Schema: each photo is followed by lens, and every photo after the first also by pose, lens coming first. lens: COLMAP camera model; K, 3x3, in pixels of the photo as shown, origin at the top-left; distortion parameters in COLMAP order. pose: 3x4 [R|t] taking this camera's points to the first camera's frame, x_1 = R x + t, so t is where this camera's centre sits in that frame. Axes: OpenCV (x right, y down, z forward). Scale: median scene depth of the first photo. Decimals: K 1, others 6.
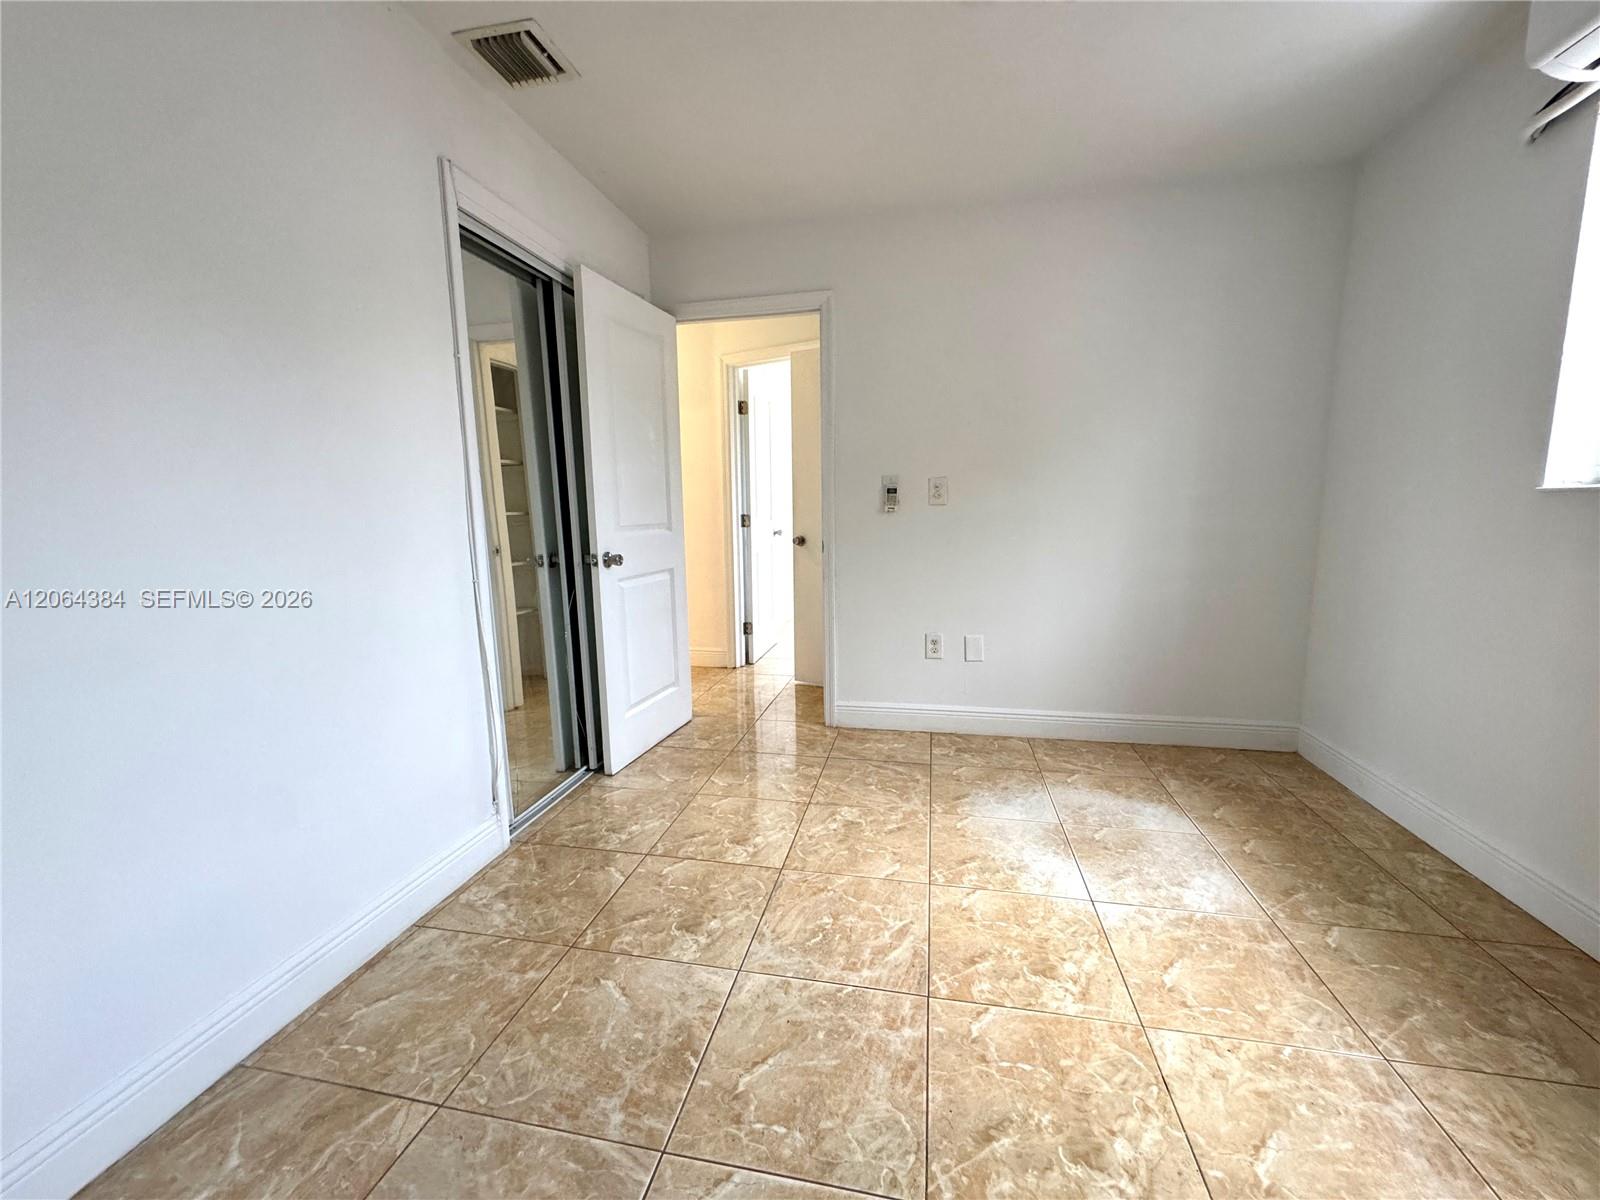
lens RADIAL K [[642.1, 0, 798.1], [0, 642.1, 602.6], [0, 0, 1]] dist [-0.003908, 0.000971]
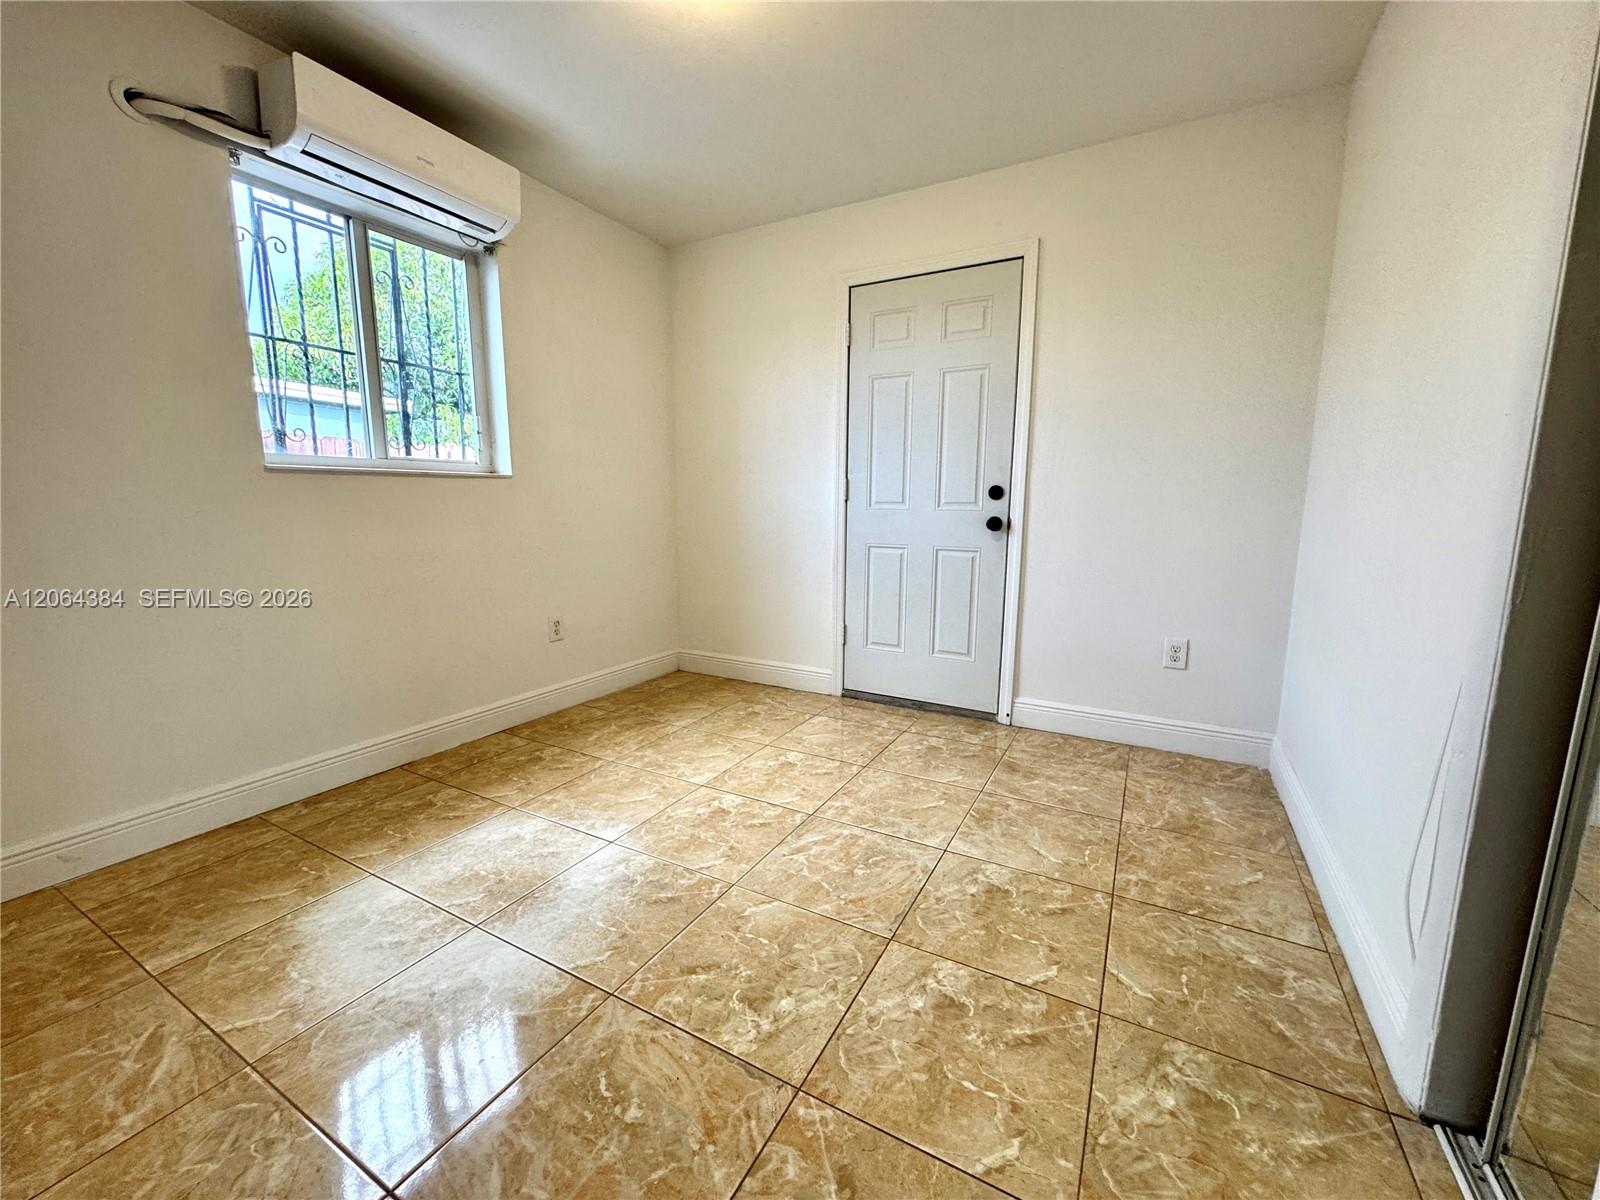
lens RADIAL K [[642.1, 0, 796.6], [0, 642.1, 603.4], [0, 0, 1]] dist [-0.003908, 0.000971]
pose [[-0.954617, -0.035842, 0.295673, -0.147698], [0.054368, 0.955082, 0.291312, -0.223193], [-0.292833, 0.294167, -0.909788, 1.836427]]
